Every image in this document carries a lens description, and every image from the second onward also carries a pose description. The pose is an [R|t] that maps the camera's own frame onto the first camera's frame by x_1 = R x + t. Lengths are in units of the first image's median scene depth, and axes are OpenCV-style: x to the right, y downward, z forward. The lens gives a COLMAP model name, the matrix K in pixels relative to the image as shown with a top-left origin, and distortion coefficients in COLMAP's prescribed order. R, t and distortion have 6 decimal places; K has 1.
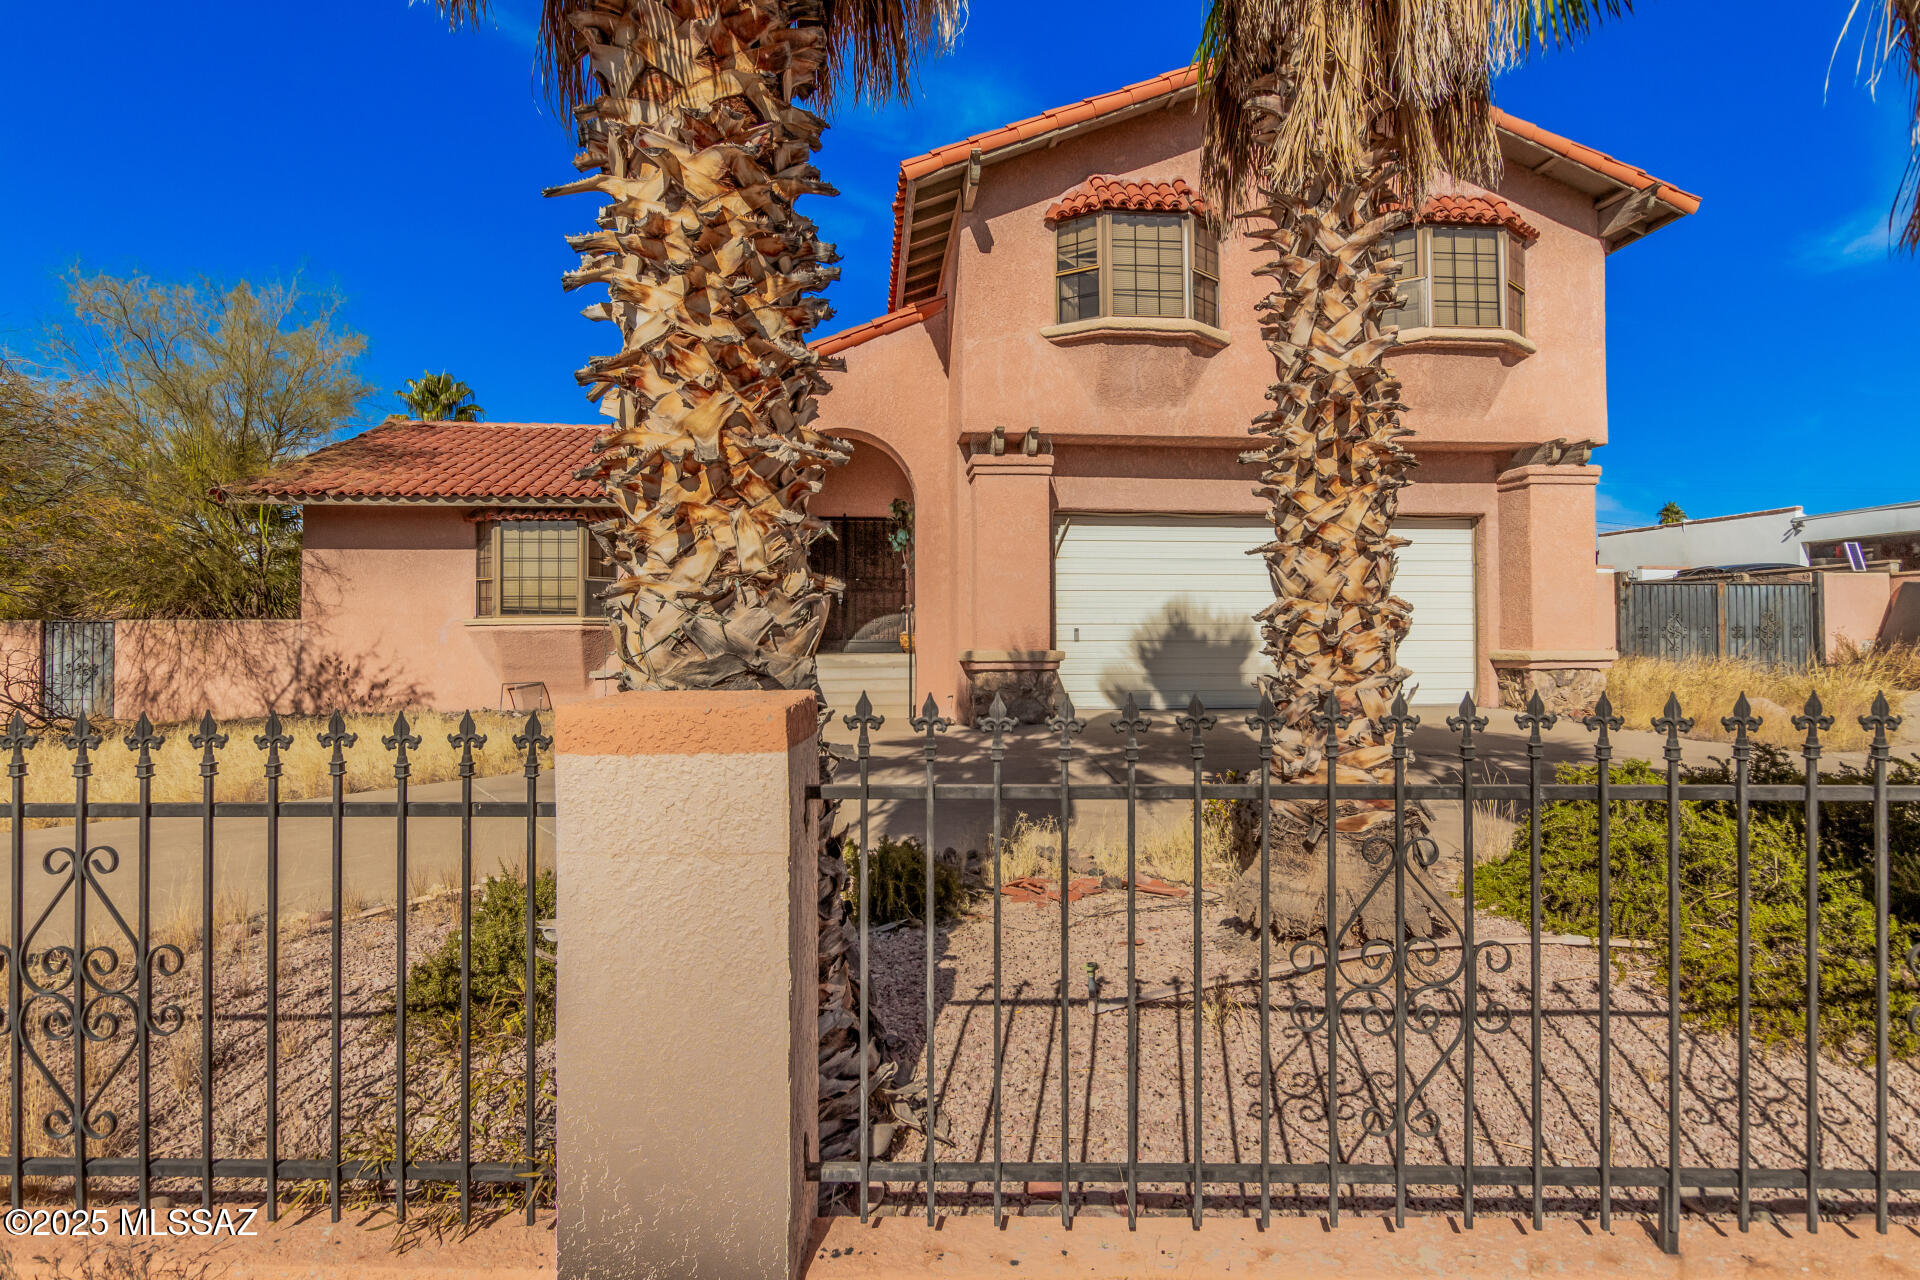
lens RADIAL K [[1048.9, 0, 954.0], [0, 1048.9, 626.8], [0, 0, 1]] dist [-0.003429, 0.000383]
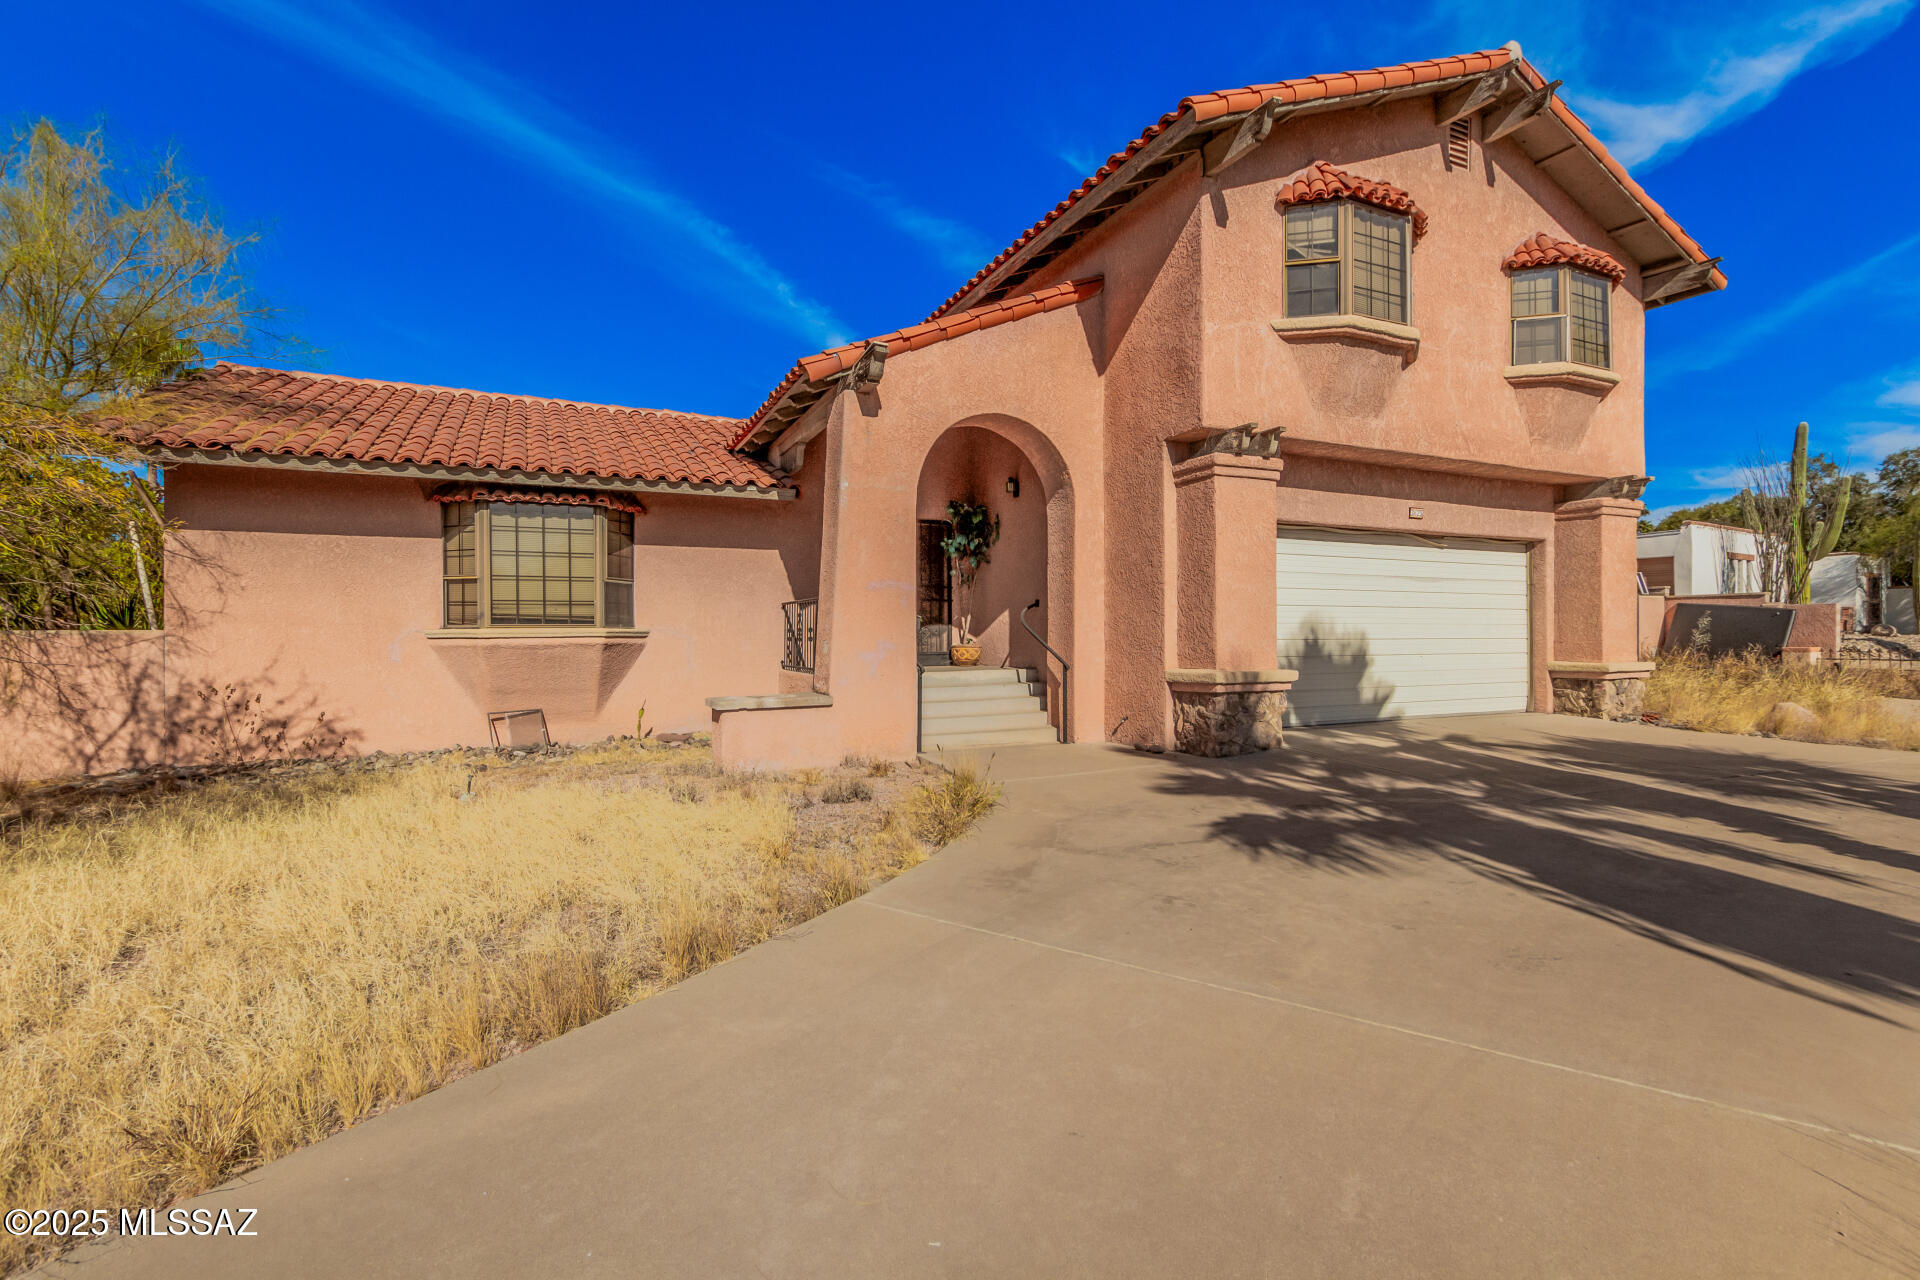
lens RADIAL K [[889.8, 0, 969.4], [0, 889.8, 639.0], [0, 0, 1]] dist [0.001568, -0.001657]
pose [[0.936101, -0.003434, 0.351714, -0.412381], [-0.002840, 0.999846, 0.017319, -0.017536], [-0.351719, -0.017211, 0.935947, 0.339105]]
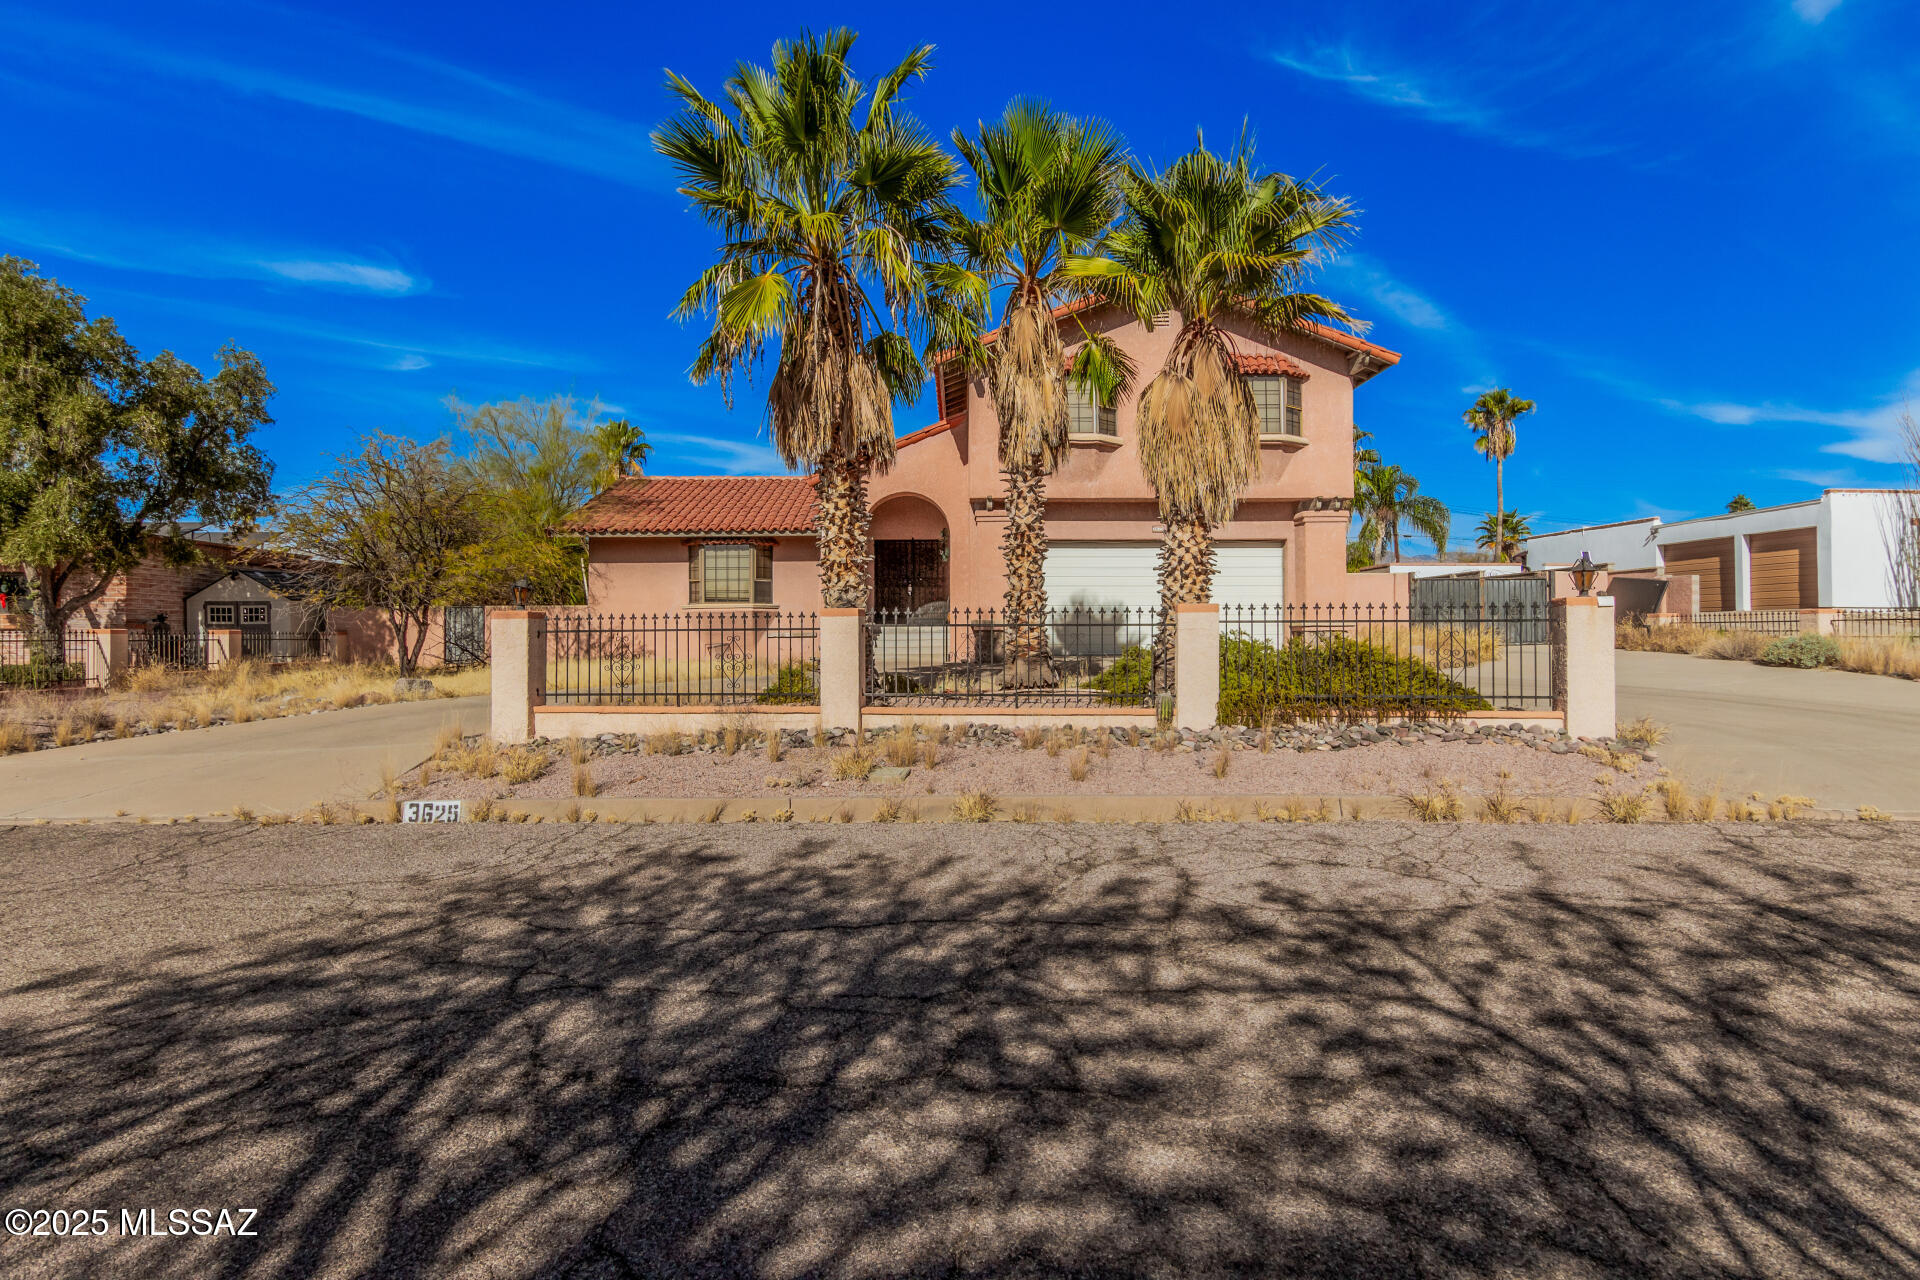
lens RADIAL K [[1040.7, 0, 959.4], [0, 1040.7, 636.6], [0, 0, 1]] dist [0.003634, 0.000768]
pose [[0.995688, -0.000533, -0.092765, 0.145097], [0.001990, 0.999876, 0.015609, 0.021611], [0.092745, -0.015726, 0.995566, -0.729057]]
